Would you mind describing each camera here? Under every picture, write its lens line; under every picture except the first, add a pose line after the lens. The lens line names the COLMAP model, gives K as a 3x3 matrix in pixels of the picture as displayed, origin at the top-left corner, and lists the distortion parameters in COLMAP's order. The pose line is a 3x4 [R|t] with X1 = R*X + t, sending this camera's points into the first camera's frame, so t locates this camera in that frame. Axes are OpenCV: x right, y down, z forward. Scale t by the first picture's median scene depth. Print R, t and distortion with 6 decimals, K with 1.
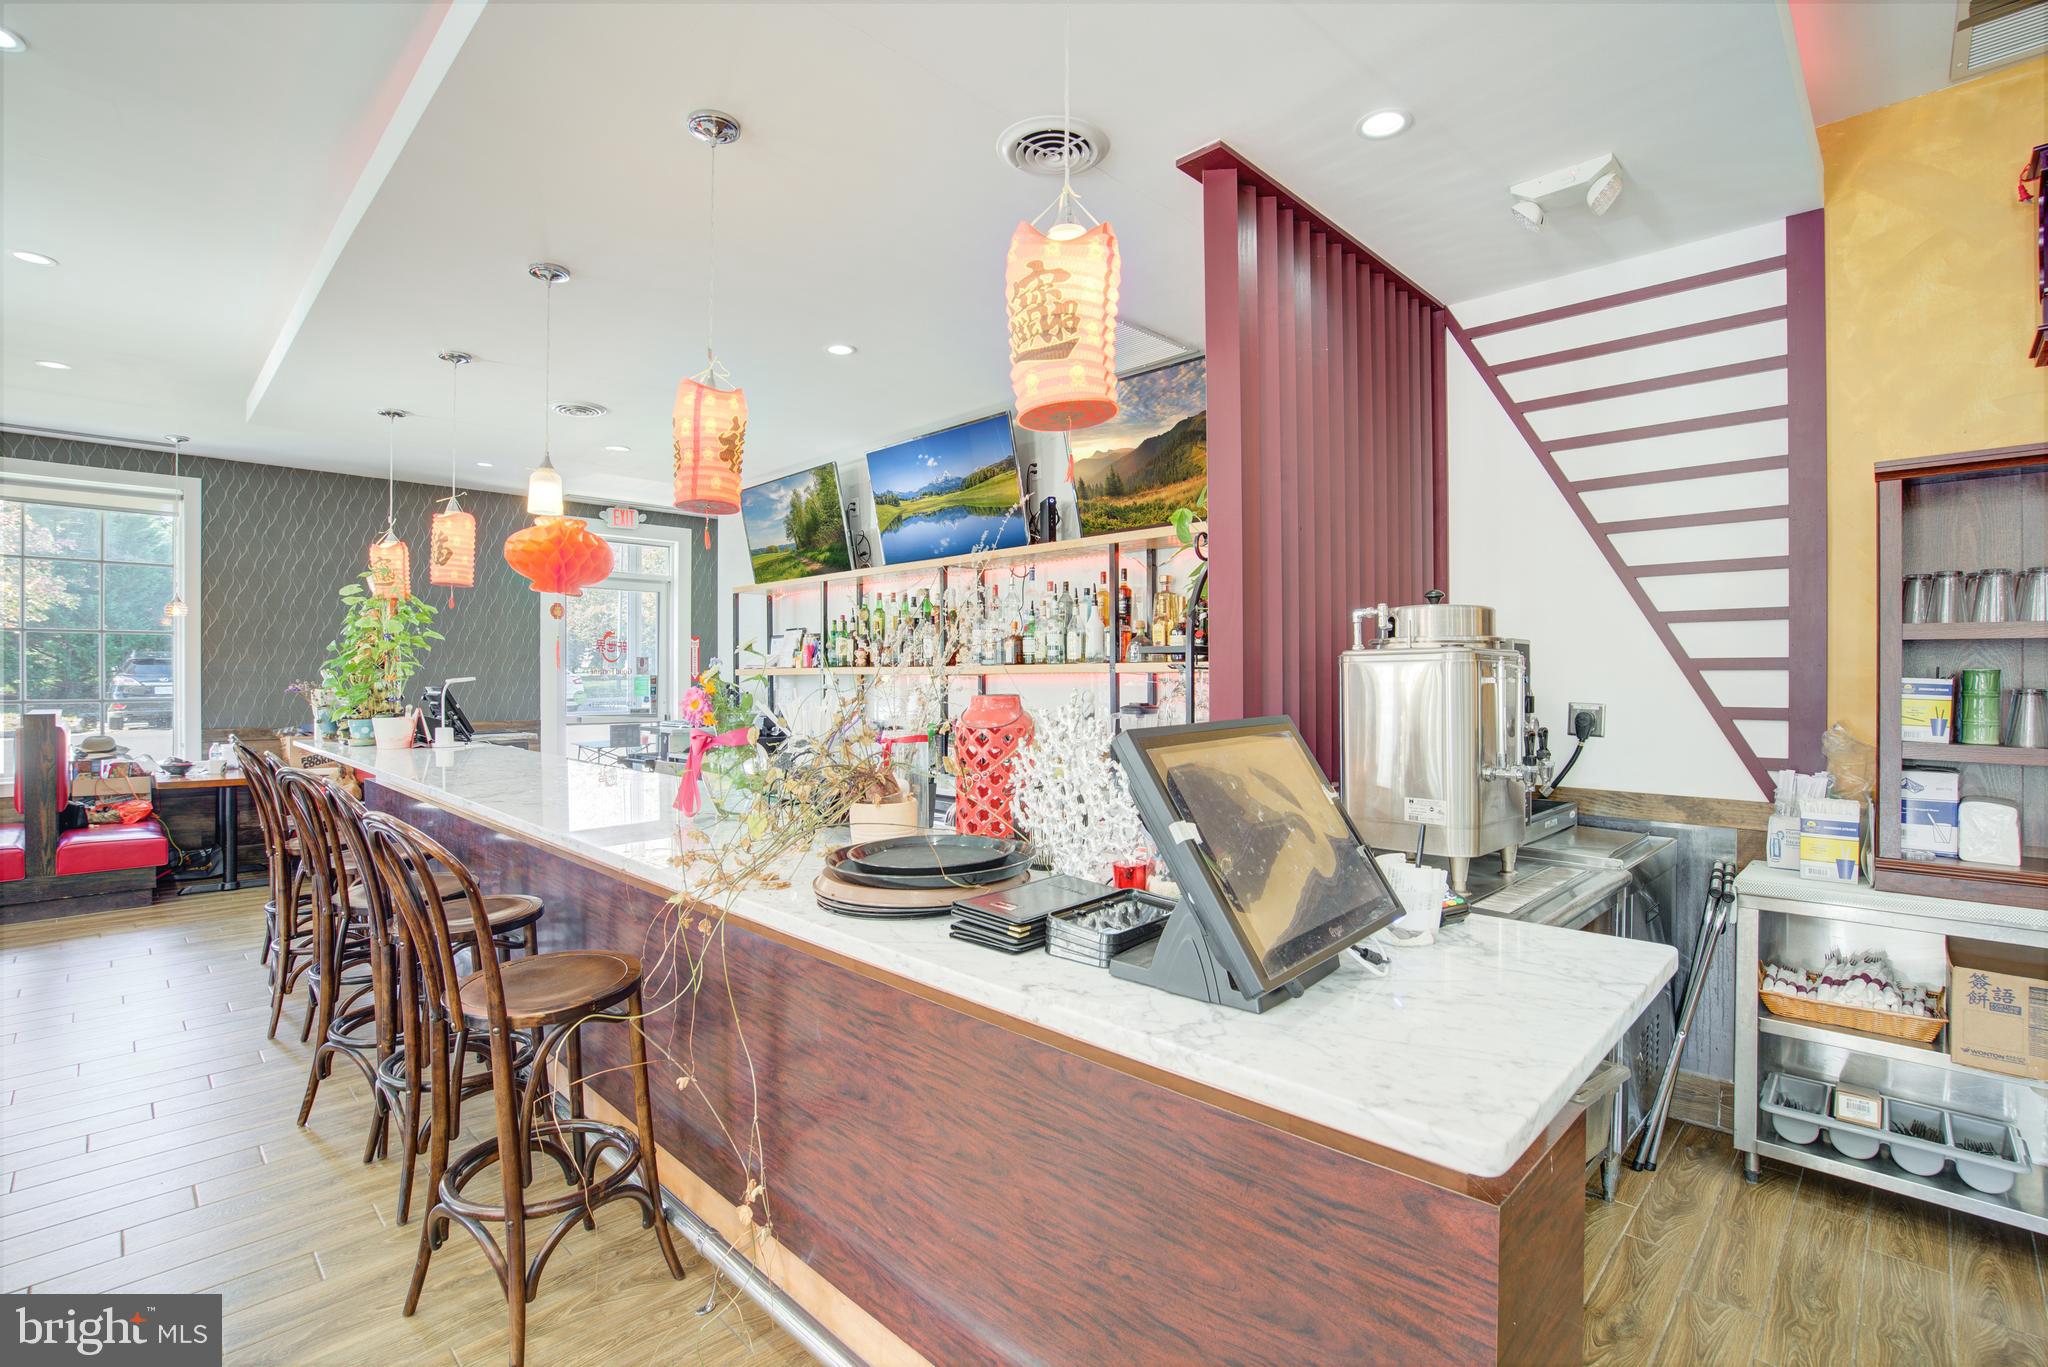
lens RADIAL K [[940.4, 0, 1018.1], [0, 940.4, 675.4], [0, 0, 1]] dist [-0.040867, 0.012763]
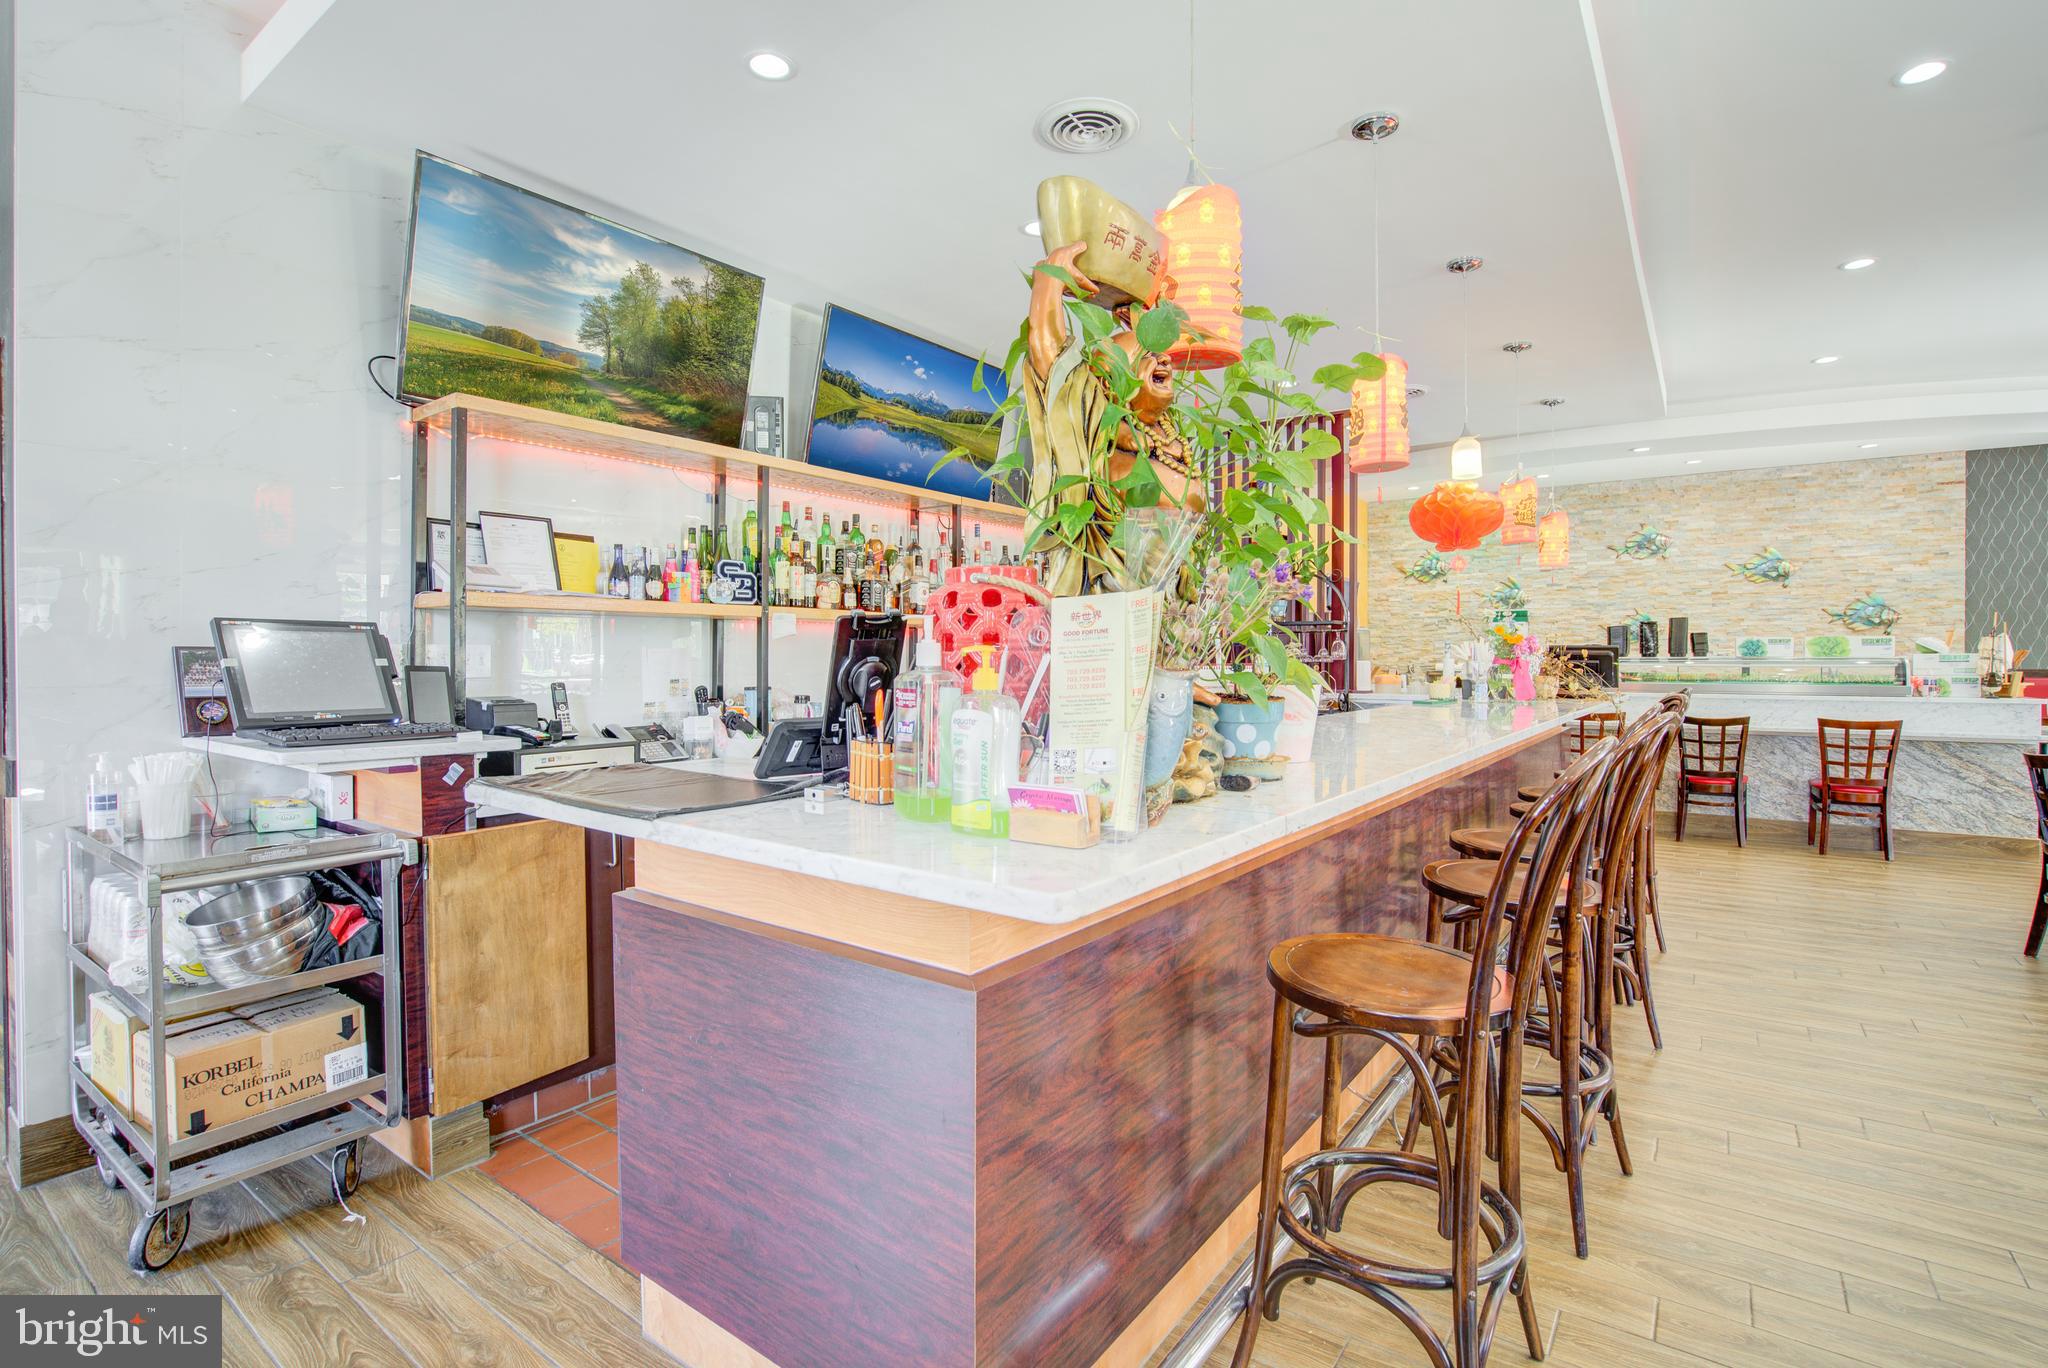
lens RADIAL K [[977.0, 0, 1024.8], [0, 977.0, 664.2], [0, 0, 1]] dist [-0.051615, 0.020238]
pose [[-0.154379, -0.007853, 0.987981, -1.688208], [-0.007284, 0.999950, 0.006810, 0.045629], [-0.987985, -0.006145, -0.154428, 1.823237]]
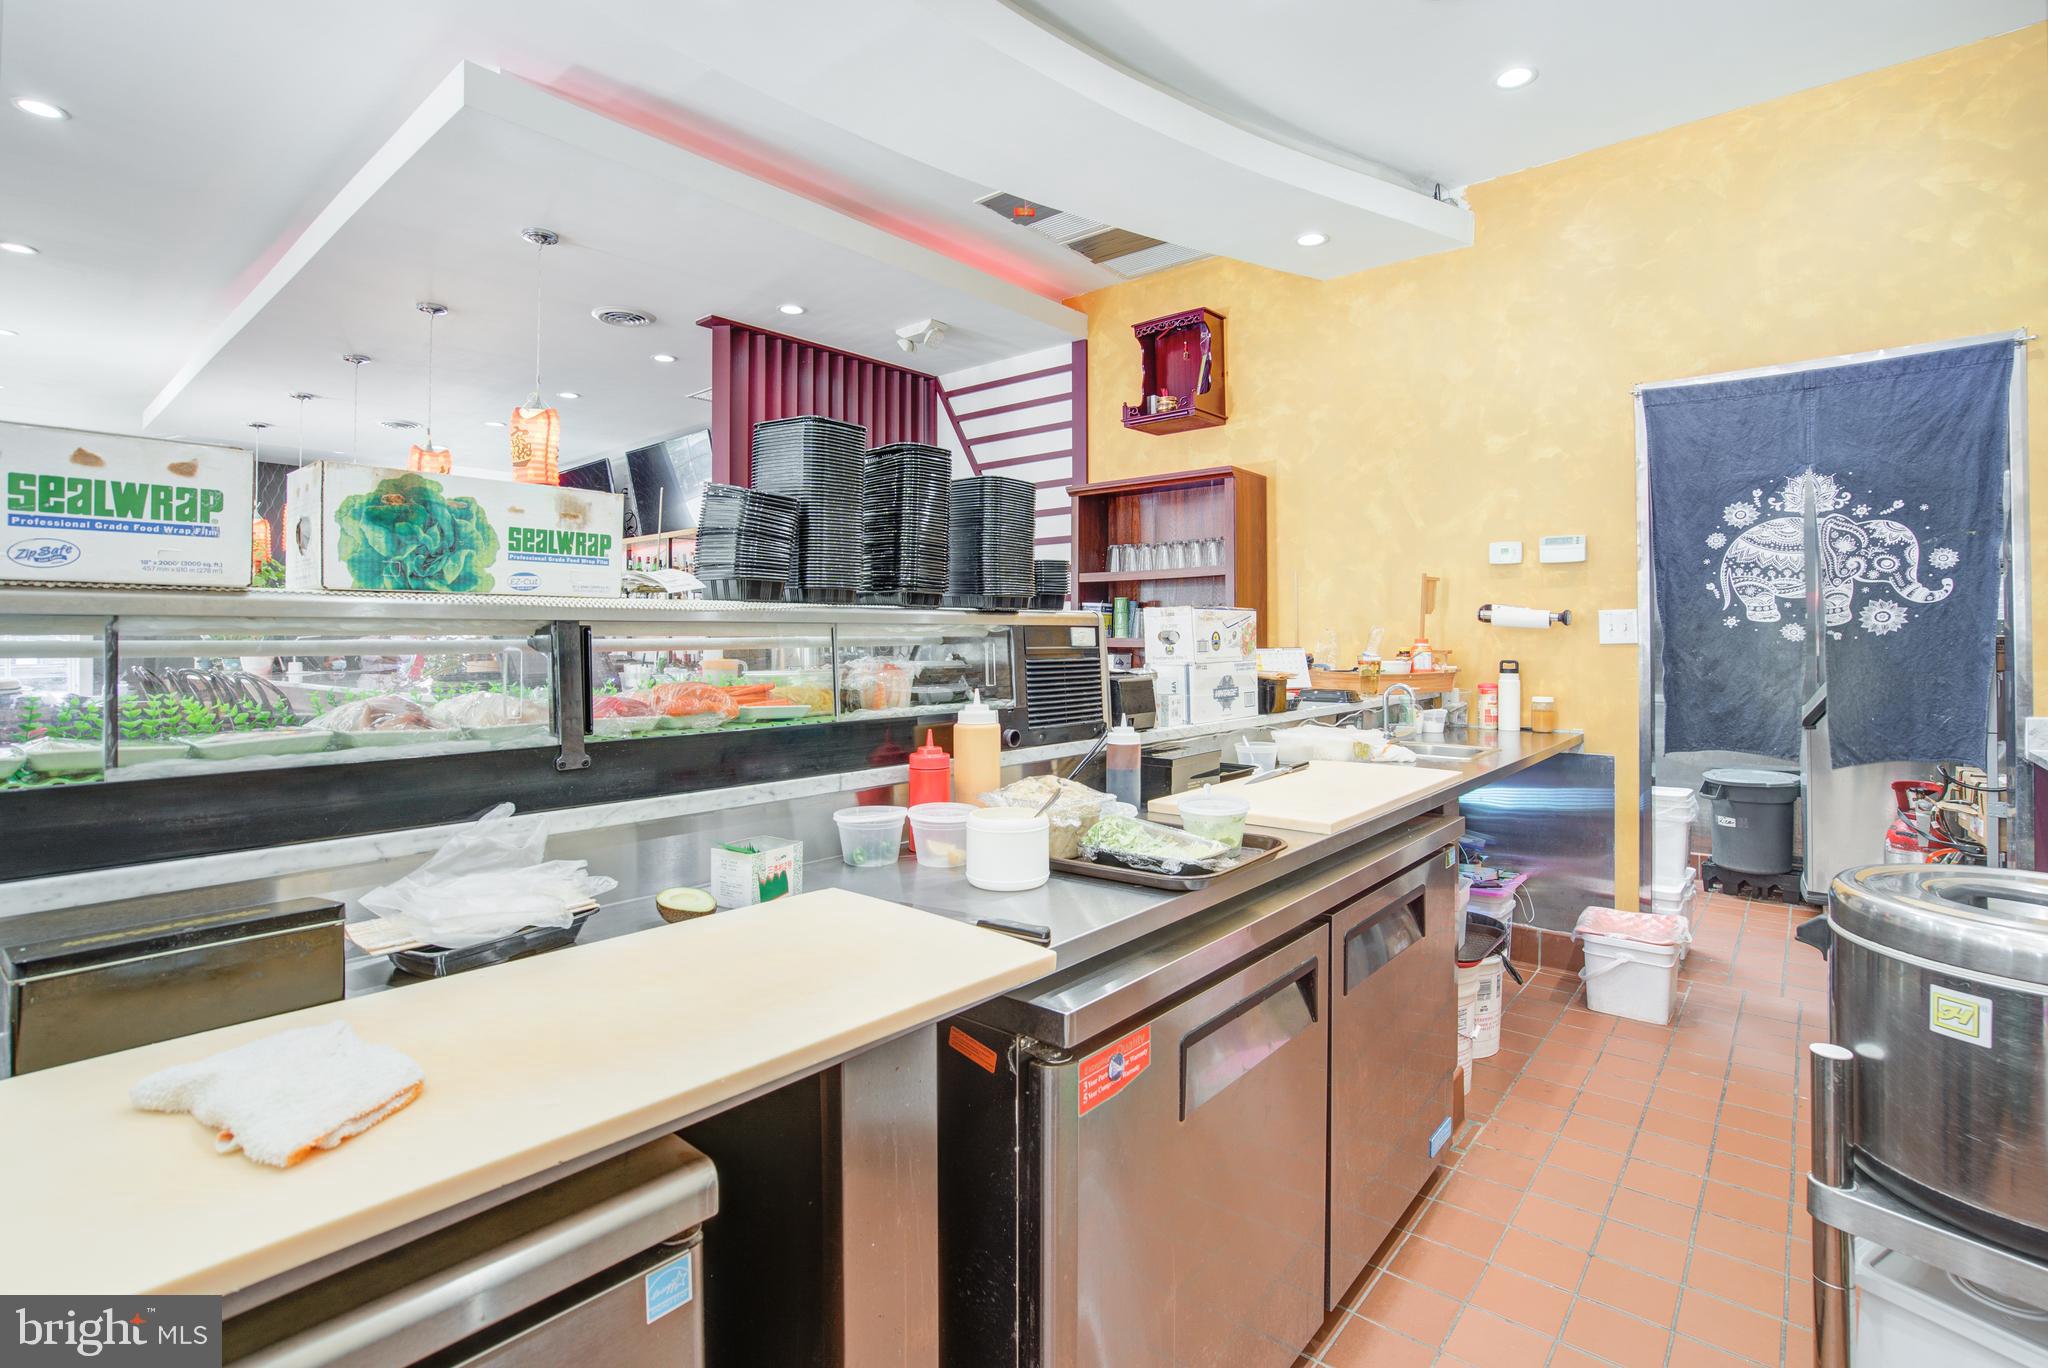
lens RADIAL K [[977.0, 0, 1025.8], [0, 977.0, 633.5], [0, 0, 1]] dist [-0.051615, 0.020238]
pose [[0.996866, -0.006902, 0.078813, 0.555031], [0.007138, 0.999971, -0.002718, 0.055739], [-0.078792, 0.003272, 0.996886, -0.780542]]
